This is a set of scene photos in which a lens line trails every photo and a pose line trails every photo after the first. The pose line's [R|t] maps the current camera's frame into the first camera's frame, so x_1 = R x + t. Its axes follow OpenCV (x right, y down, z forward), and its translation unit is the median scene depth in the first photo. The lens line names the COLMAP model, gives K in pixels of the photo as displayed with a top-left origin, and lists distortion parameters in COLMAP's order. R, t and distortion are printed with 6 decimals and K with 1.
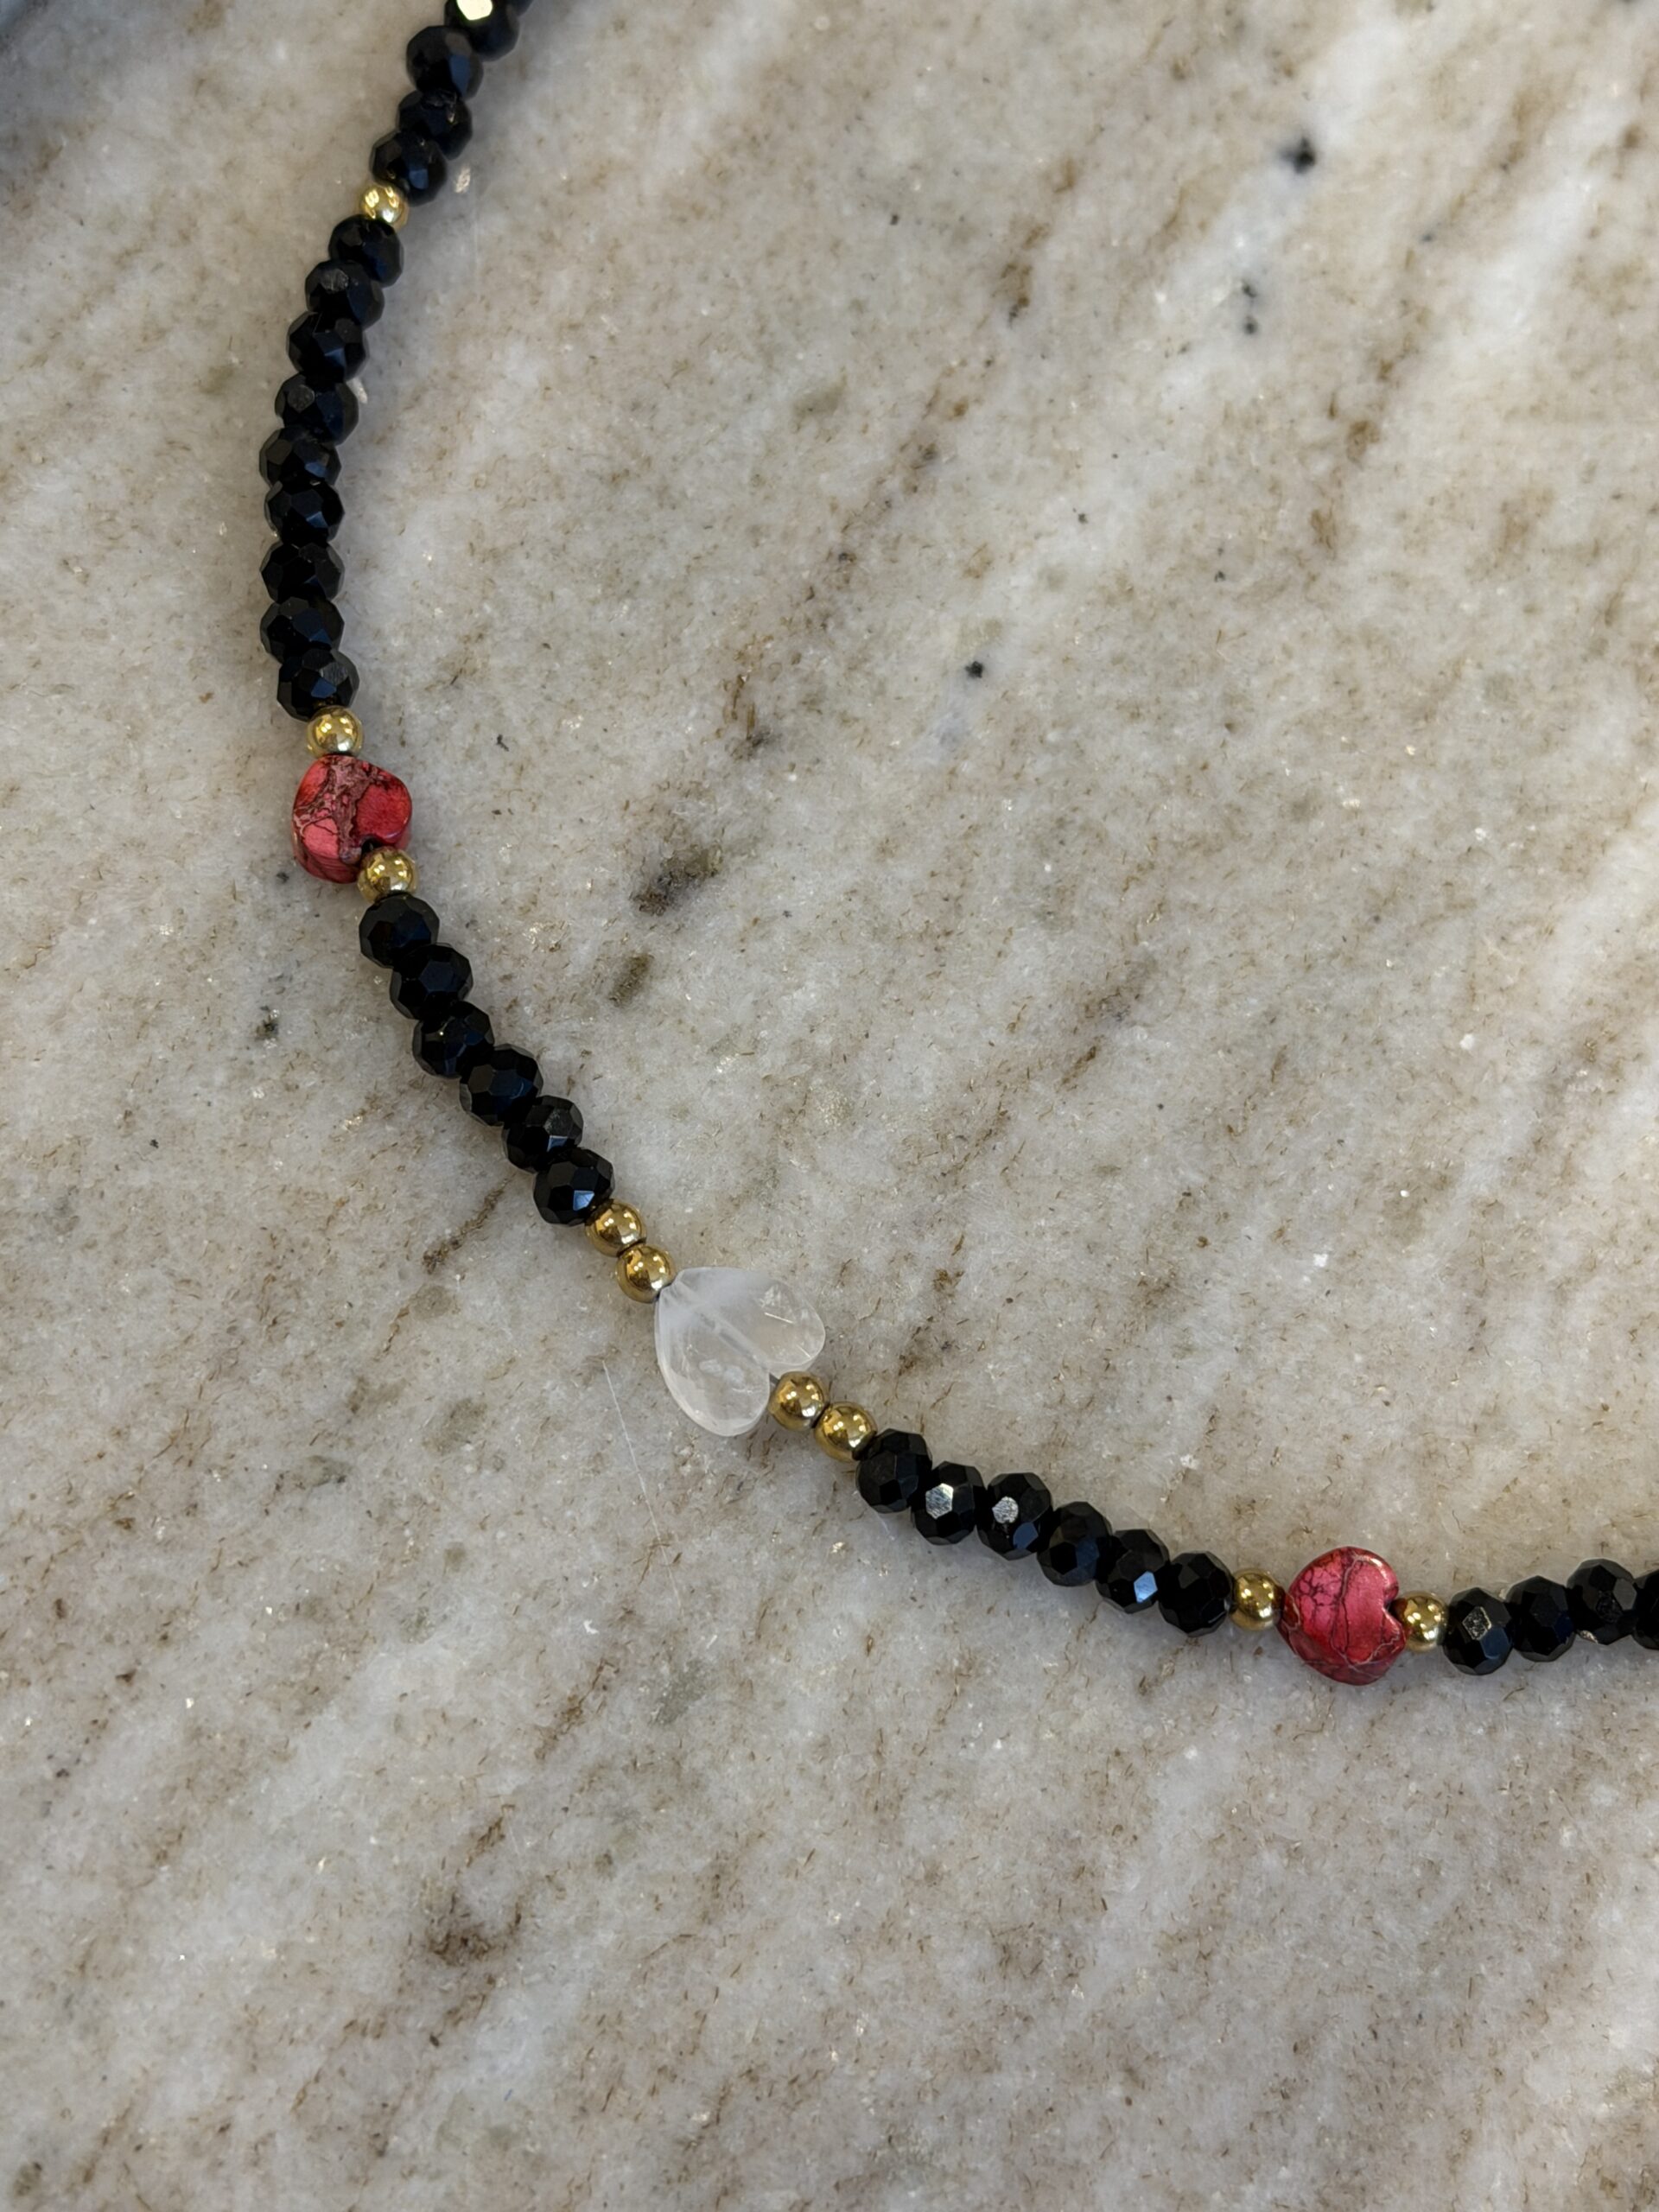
lens RADIAL K [[3896.4, 0, 875.4], [0, 3896.4, 1108.4], [0, 0, 1]] dist [0.130286, 0.013247]
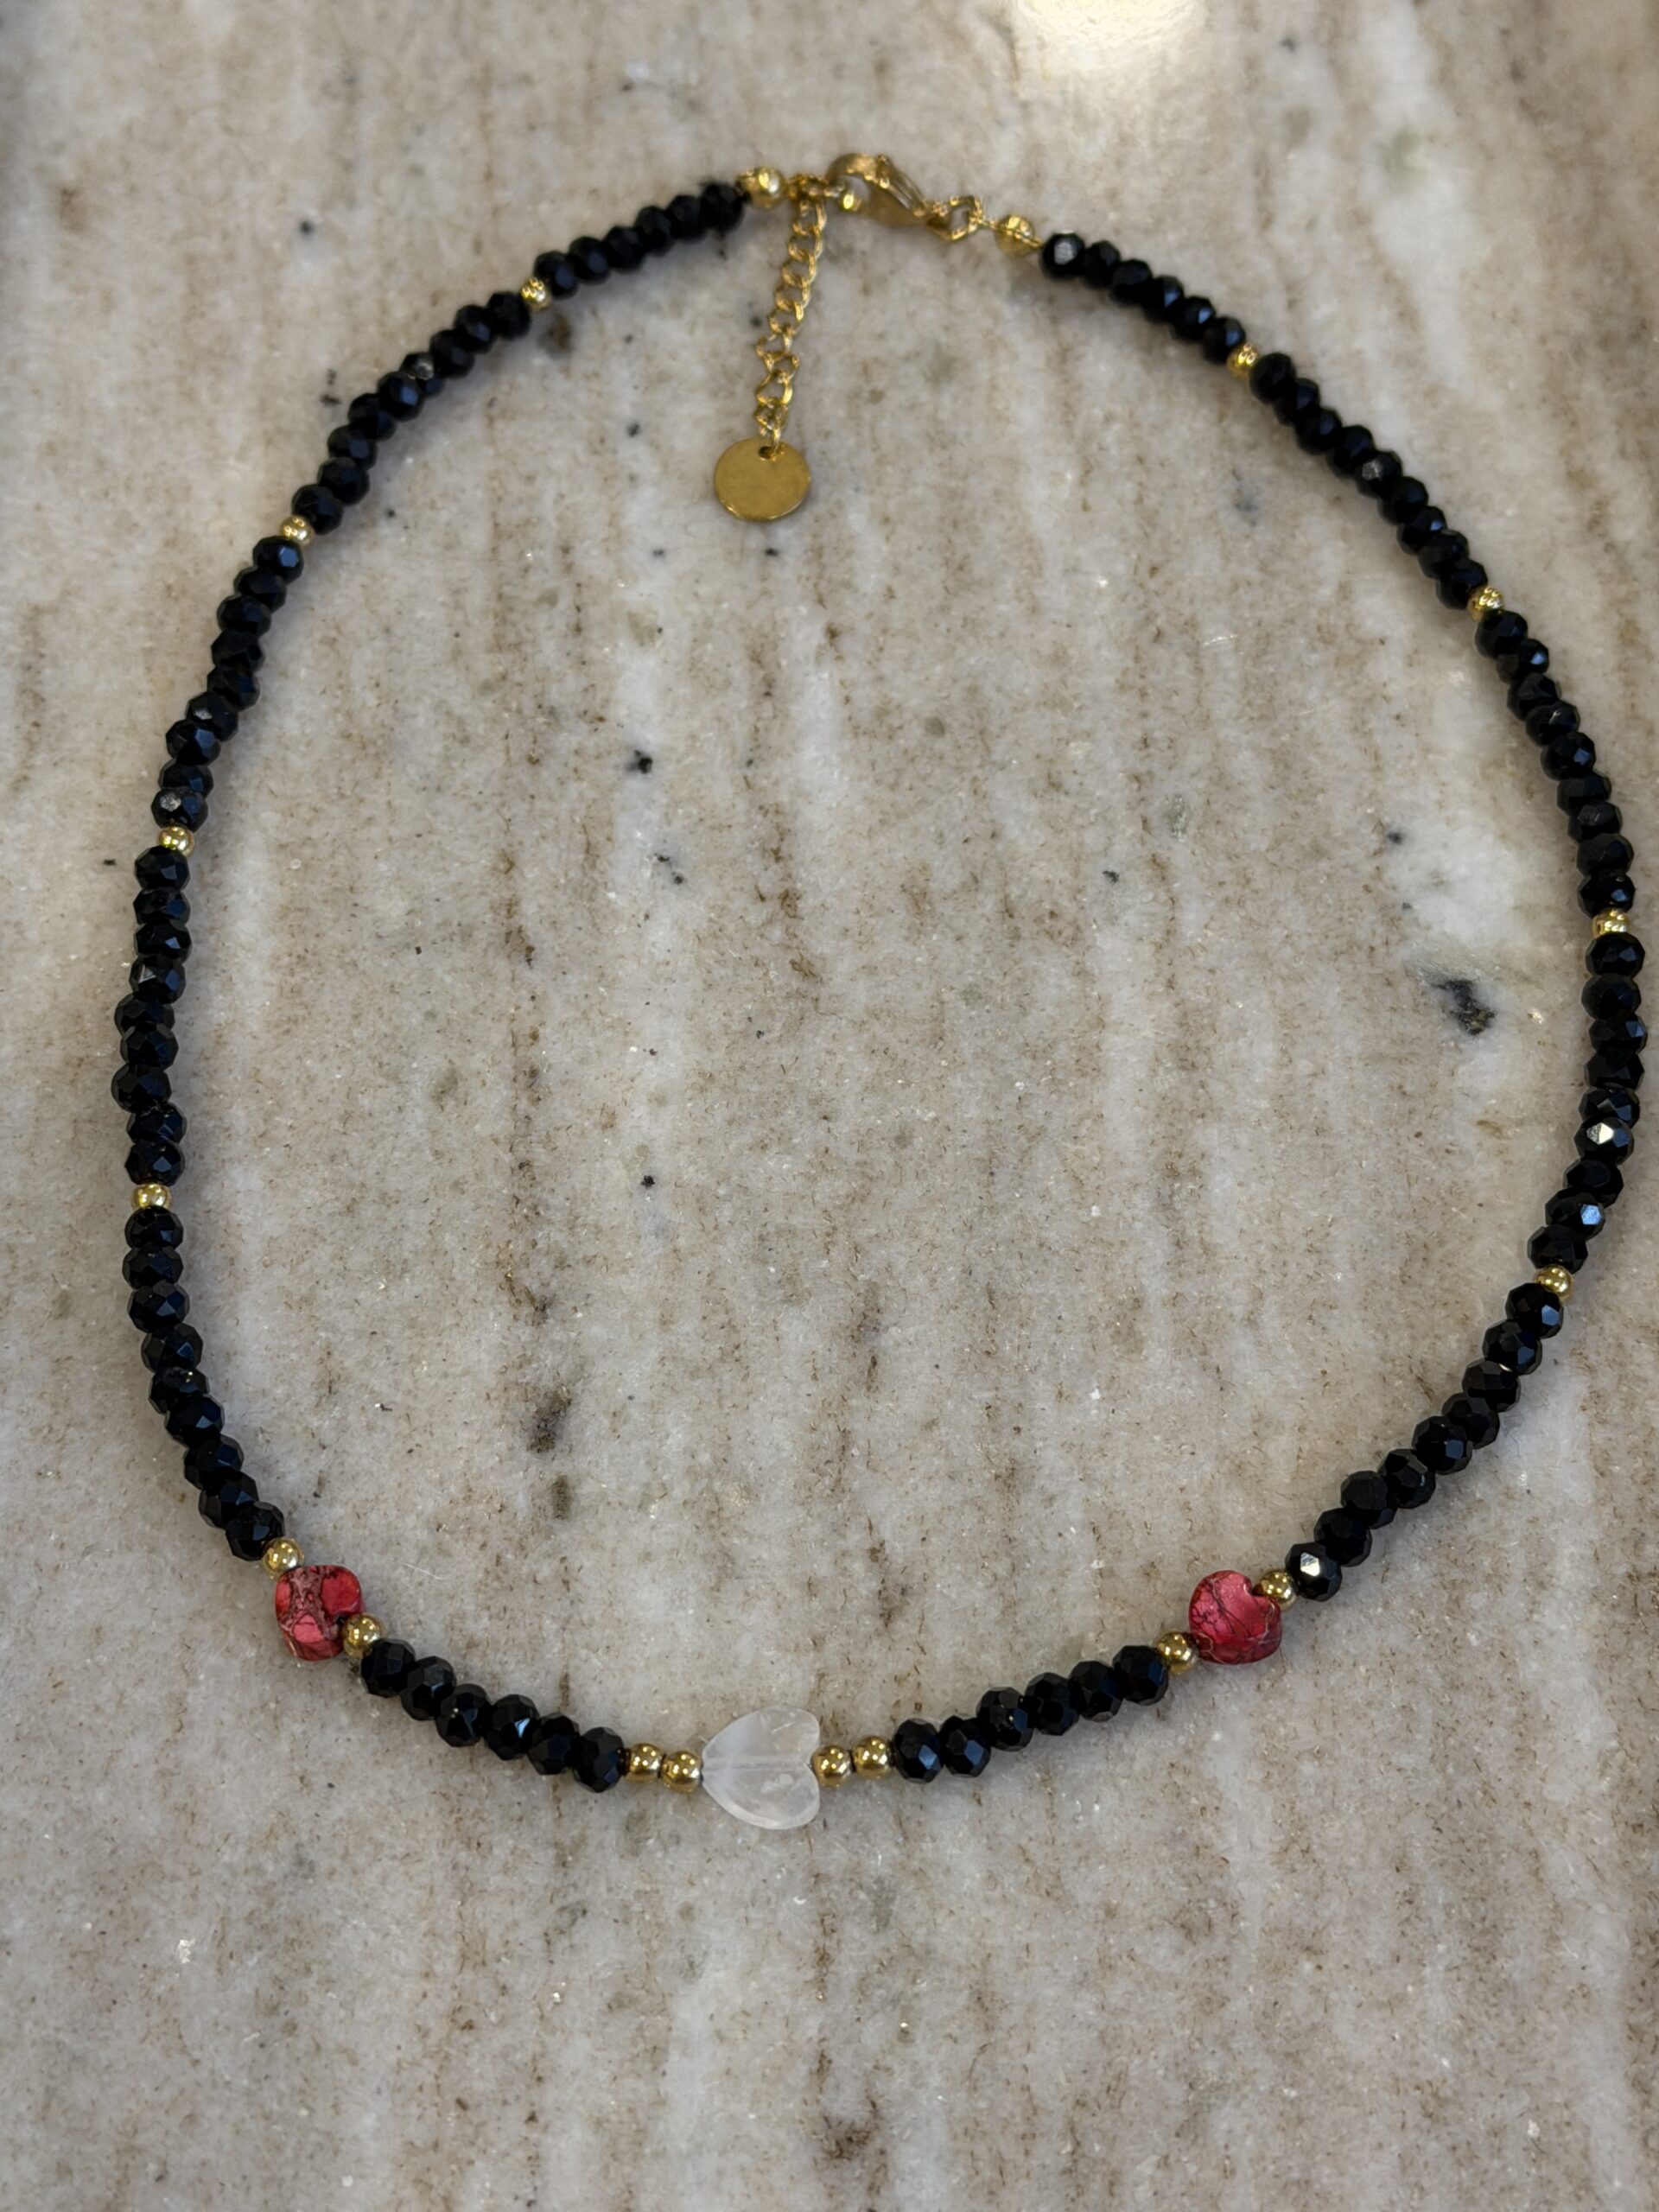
lens RADIAL K [[3847.7, 0, 829.5], [0, 3847.7, 1106.0], [0, 0, 1]] dist [0.137567, 0.033953]
pose [[0.835781, -0.532360, 0.134399, -0.092268], [0.547881, 0.824661, -0.140570, 0.094308], [-0.035999, 0.191120, 0.980906, -0.346601]]
